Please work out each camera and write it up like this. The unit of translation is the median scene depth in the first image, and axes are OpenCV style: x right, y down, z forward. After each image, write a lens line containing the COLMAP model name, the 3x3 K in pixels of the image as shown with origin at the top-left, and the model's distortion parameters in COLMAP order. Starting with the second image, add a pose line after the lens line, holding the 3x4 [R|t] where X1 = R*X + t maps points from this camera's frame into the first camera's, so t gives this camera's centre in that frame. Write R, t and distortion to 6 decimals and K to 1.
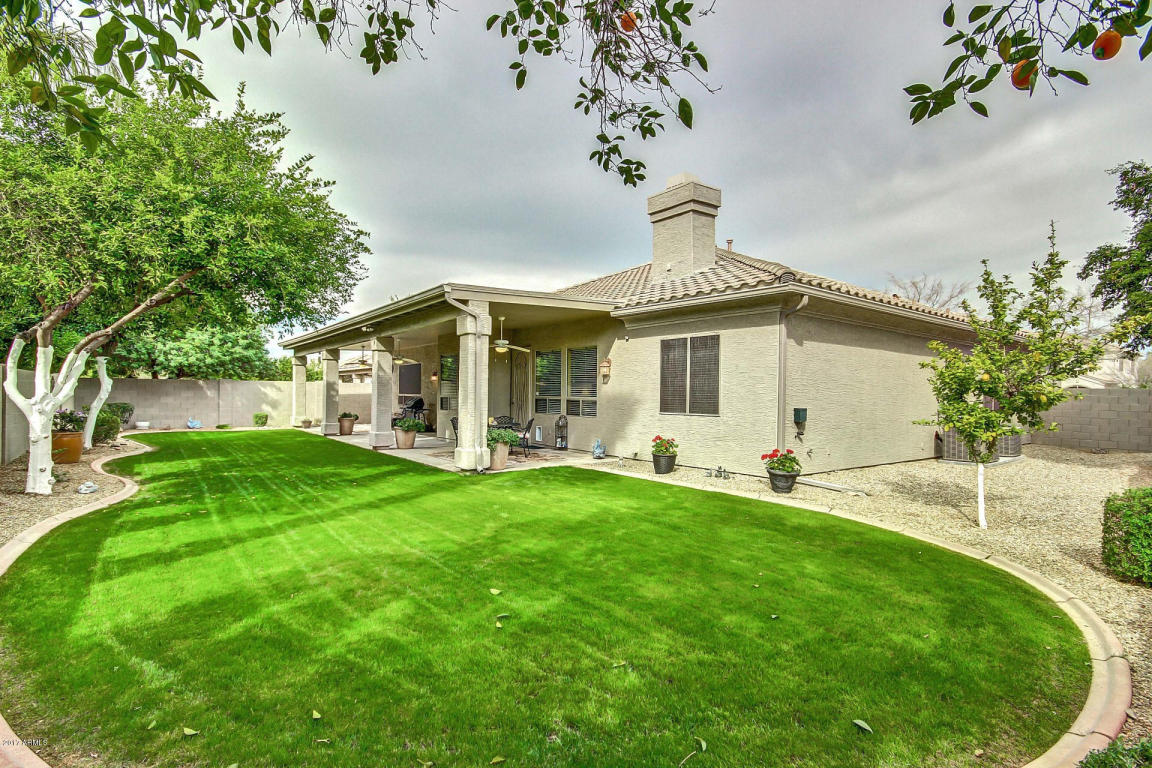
lens RADIAL K [[527.7, 0, 586.1], [0, 527.7, 395.9], [0, 0, 1]] dist [0.003557, -0.007207]
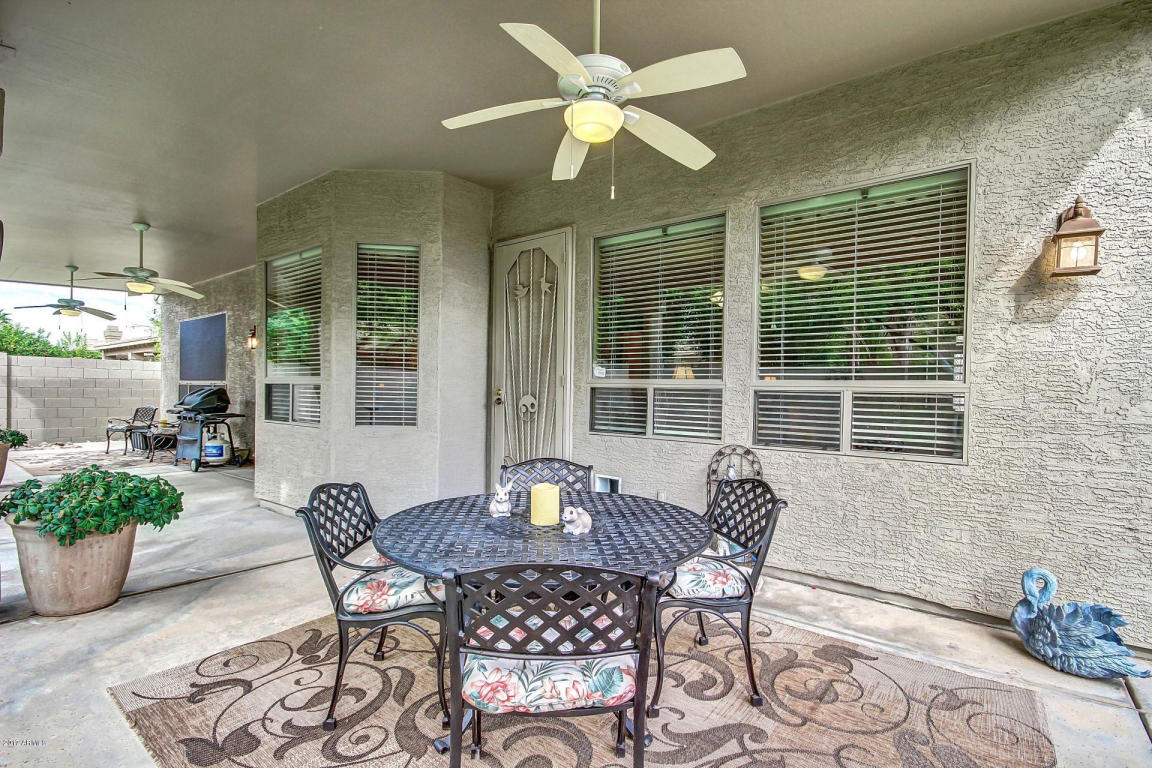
lens RADIAL K [[527.7, 0, 586.1], [0, 527.7, 395.9], [0, 0, 1]] dist [0.003557, -0.007207]
pose [[0.968576, -0.013292, 0.248362, -0.159104], [0.006957, 0.999628, 0.026367, 0.001162], [-0.248620, -0.023811, 0.968308, 0.621979]]
